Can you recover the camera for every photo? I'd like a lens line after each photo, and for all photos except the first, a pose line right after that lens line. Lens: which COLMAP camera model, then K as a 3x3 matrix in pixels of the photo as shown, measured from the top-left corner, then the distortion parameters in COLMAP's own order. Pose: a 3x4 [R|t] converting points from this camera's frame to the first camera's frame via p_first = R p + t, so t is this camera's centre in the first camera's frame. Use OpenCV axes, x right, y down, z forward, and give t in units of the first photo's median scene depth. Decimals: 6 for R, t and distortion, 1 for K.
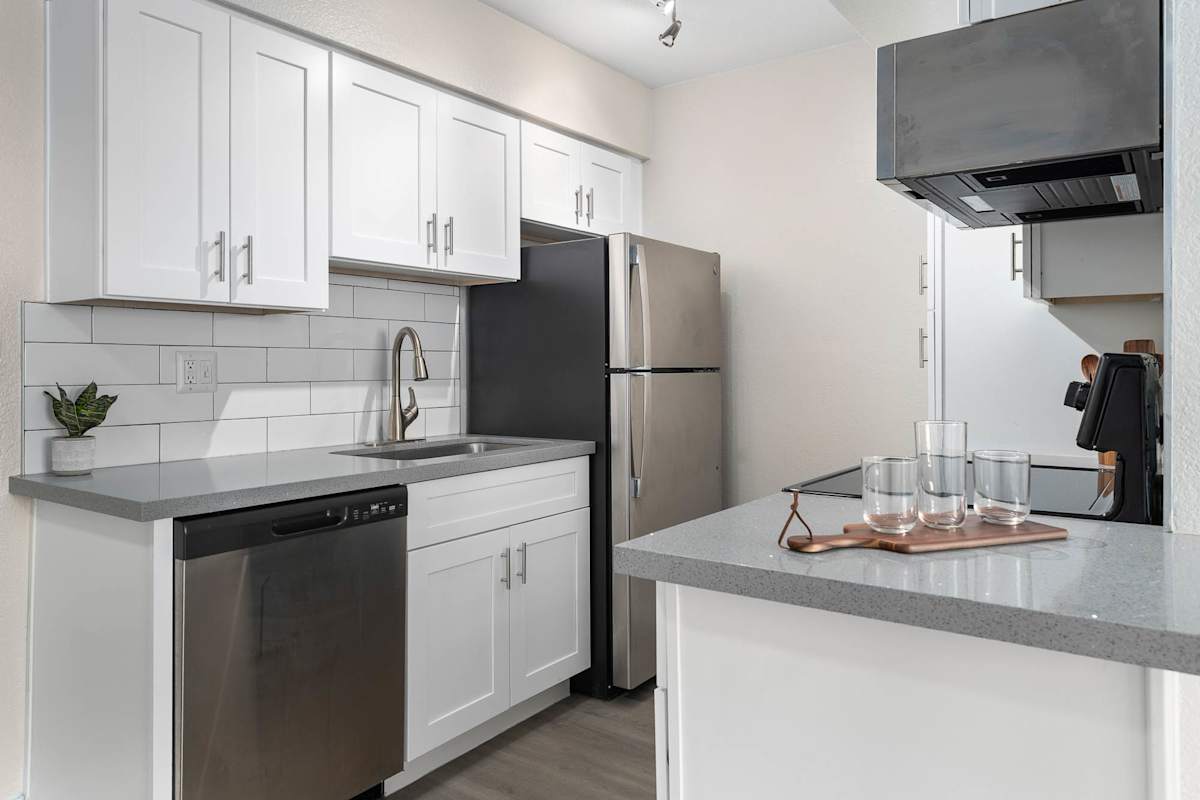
lens RADIAL K [[804.9, 0, 587.8], [0, 804.9, 327.6], [0, 0, 1]] dist [0.004550, 0.000463]
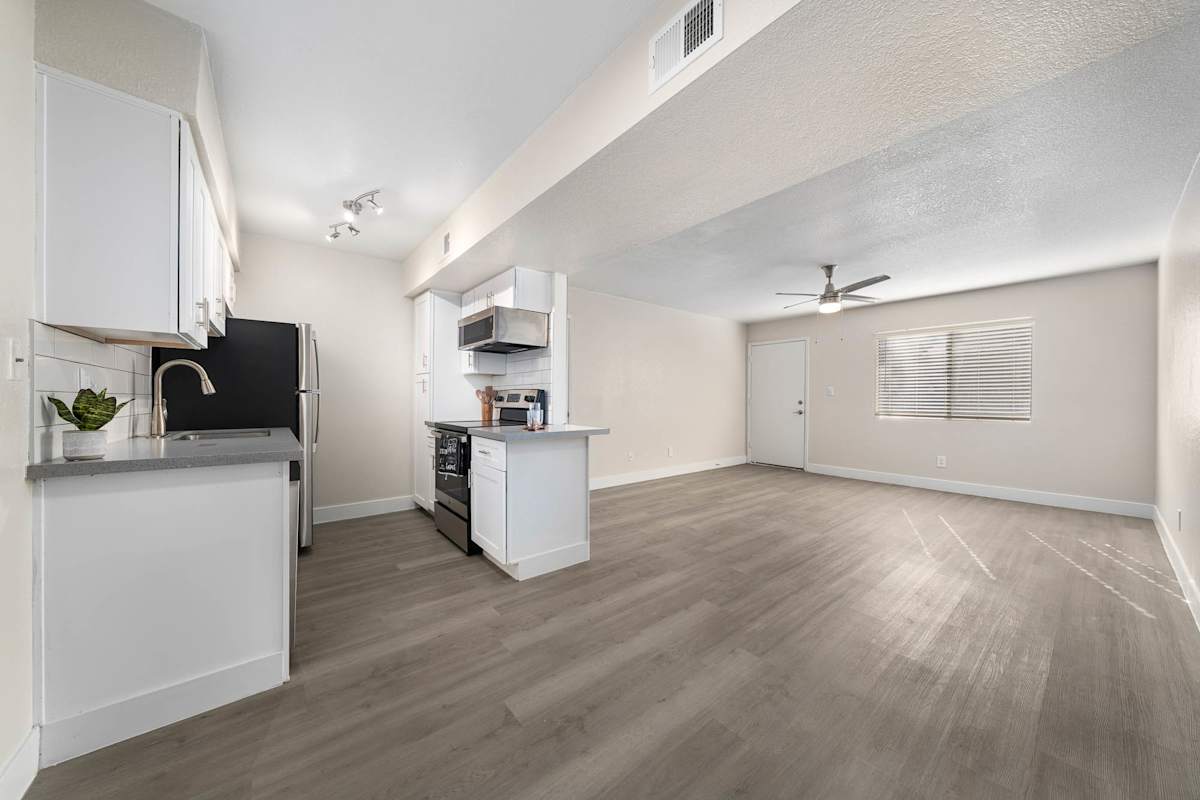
lens RADIAL K [[403.7, 0, 588.1], [0, 403.7, 402.6], [0, 0, 1]] dist [0.000060, 0.000046]
pose [[0.275796, -0.003498, 0.961210, -0.983320], [-0.052638, 0.998438, 0.018737, 0.032981], [-0.959774, -0.055764, 0.275181, 0.038642]]
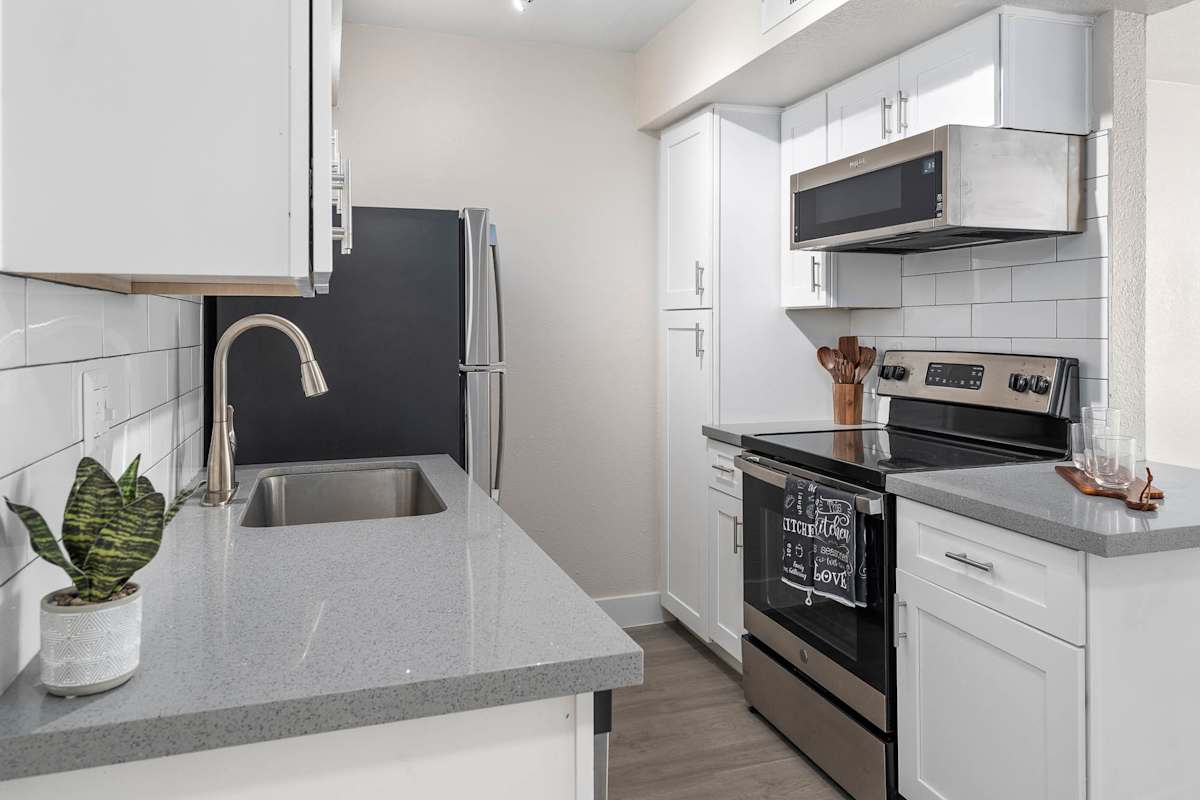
lens RADIAL K [[804.9, 0, 587.8], [0, 804.9, 327.6], [0, 0, 1]] dist [0.004550, 0.000463]
pose [[0.588367, -0.001360, 0.808593, -0.779900], [-0.036369, 0.998942, 0.028144, -0.023740], [-0.807775, -0.045967, 0.587695, 0.518723]]
